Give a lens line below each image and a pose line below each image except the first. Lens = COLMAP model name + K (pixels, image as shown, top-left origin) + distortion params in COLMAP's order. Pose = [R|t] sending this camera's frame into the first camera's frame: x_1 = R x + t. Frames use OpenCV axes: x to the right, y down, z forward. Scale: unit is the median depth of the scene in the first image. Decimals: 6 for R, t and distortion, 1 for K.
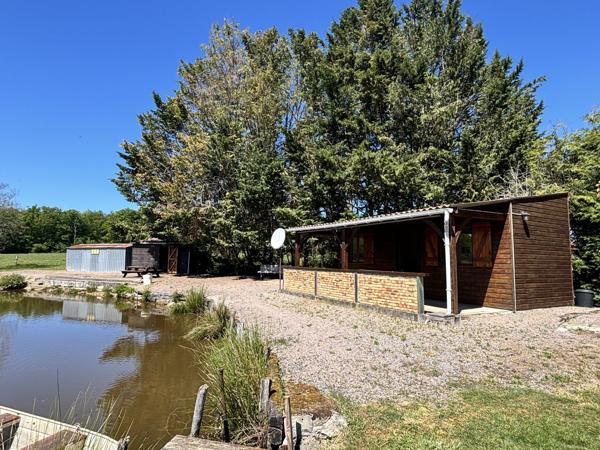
lens RADIAL K [[326.8, 0, 300.0], [0, 326.8, 225.0], [0, 0, 1]] dist [-0.015153, -0.000319]
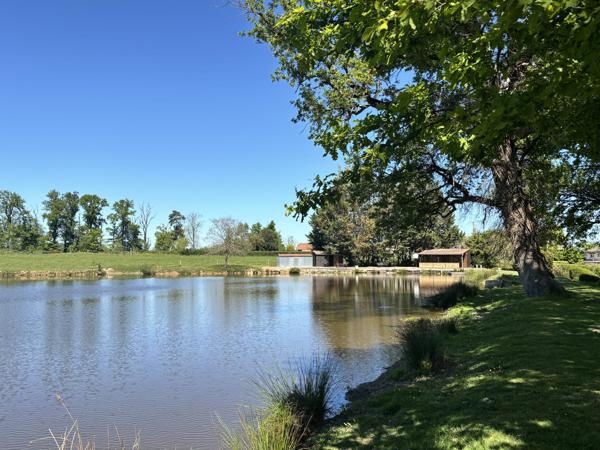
lens RADIAL K [[380.0, 0, 300.0], [0, 380.0, 225.0], [0, 0, 1]] dist [0.020198, 0.000831]
pose [[0.903341, 0.029479, 0.427909, -2.996063], [-0.036829, 0.999282, 0.008906, -0.291800], [-0.427339, -0.023805, 0.903778, -2.380394]]
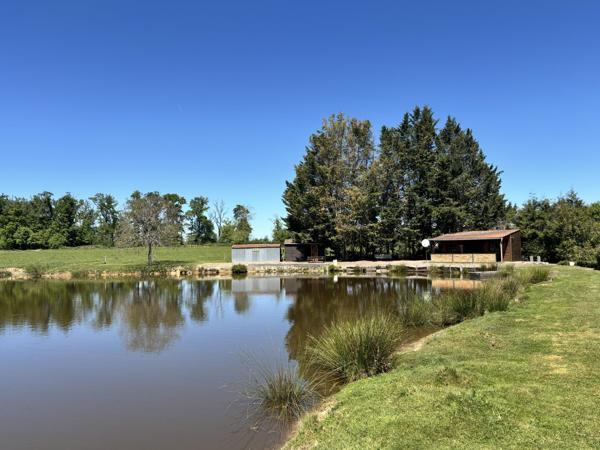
lens RADIAL K [[380.0, 0, 300.0], [0, 380.0, 225.0], [0, 0, 1]] dist [0.020198, 0.000831]
pose [[0.960517, -0.008590, 0.278090, -1.592342], [-0.001691, 0.999325, 0.036707, -0.180770], [-0.278218, -0.035727, 0.959853, -1.408451]]
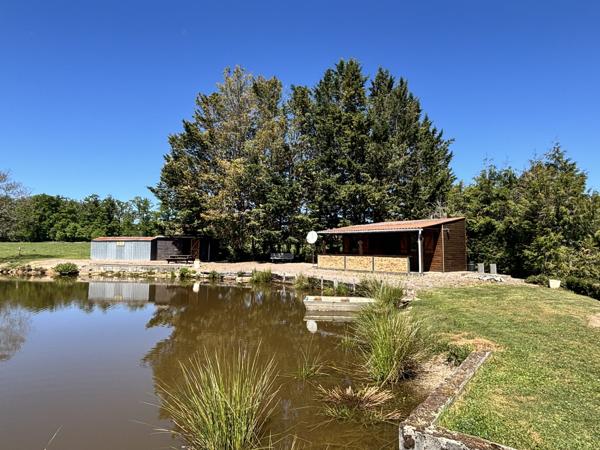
lens RADIAL K [[315.5, 0, 290.7], [0, 315.5, 219.0], [0, 0, 1]] dist [-0.000410, -0.000656]
pose [[0.981253, 0.013498, 0.192252, -0.406839], [-0.016178, 0.999793, 0.012377, -0.059339], [-0.192045, -0.015255, 0.981268, -0.476331]]
